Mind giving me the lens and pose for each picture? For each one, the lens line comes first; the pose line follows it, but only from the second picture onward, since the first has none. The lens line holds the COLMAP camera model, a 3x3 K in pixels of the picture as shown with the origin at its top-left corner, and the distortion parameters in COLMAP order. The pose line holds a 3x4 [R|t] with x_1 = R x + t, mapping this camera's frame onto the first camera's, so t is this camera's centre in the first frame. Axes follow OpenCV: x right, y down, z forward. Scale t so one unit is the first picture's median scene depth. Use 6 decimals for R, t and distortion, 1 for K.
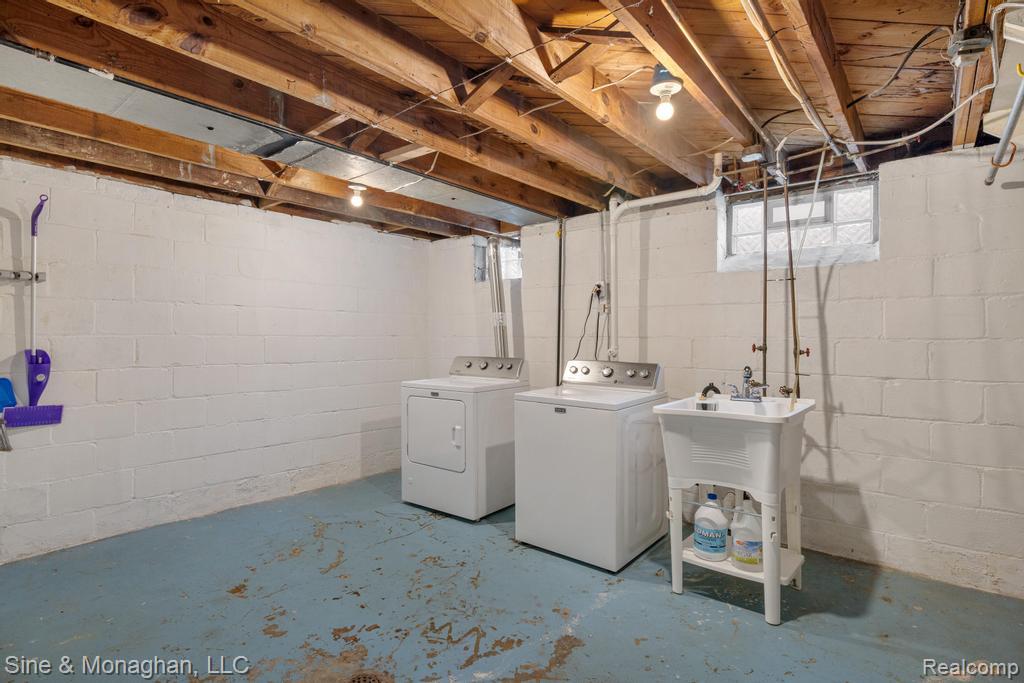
lens RADIAL K [[518.4, 0, 518.4], [0, 518.4, 338.5], [0, 0, 1]] dist [-0.003877, 0.000597]
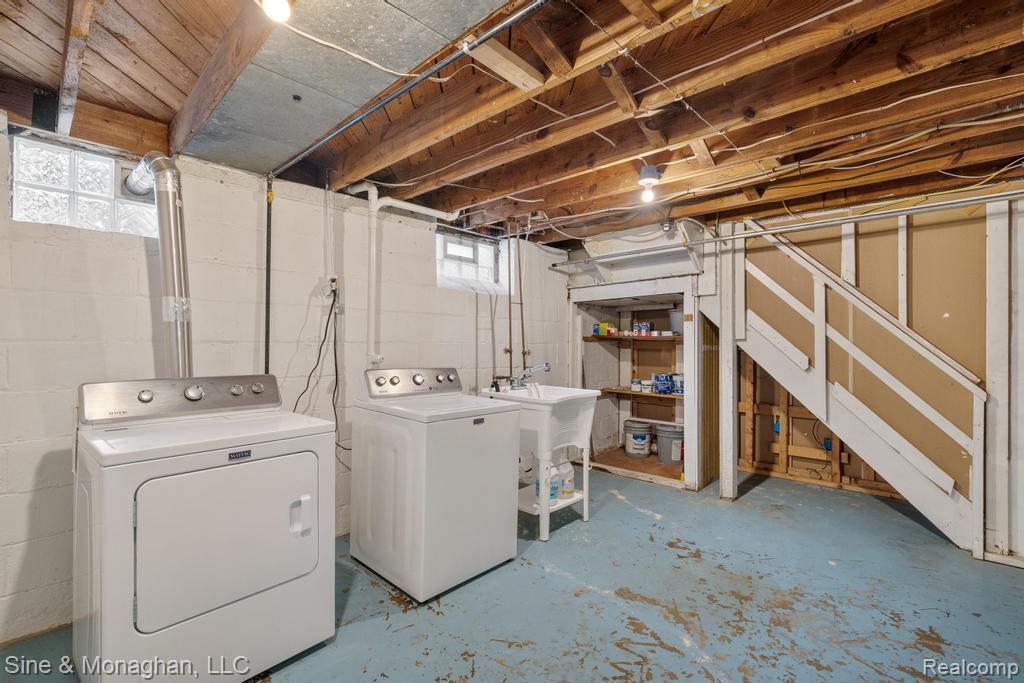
lens RADIAL K [[449.8, 0, 517.3], [0, 449.8, 343.5], [0, 0, 1]] dist [-0.008932, 0.000871]
pose [[0.065796, -0.001710, 0.997832, -0.795302], [-0.003292, 0.999993, 0.001930, -0.003657], [-0.997828, -0.003412, 0.065790, 0.969493]]
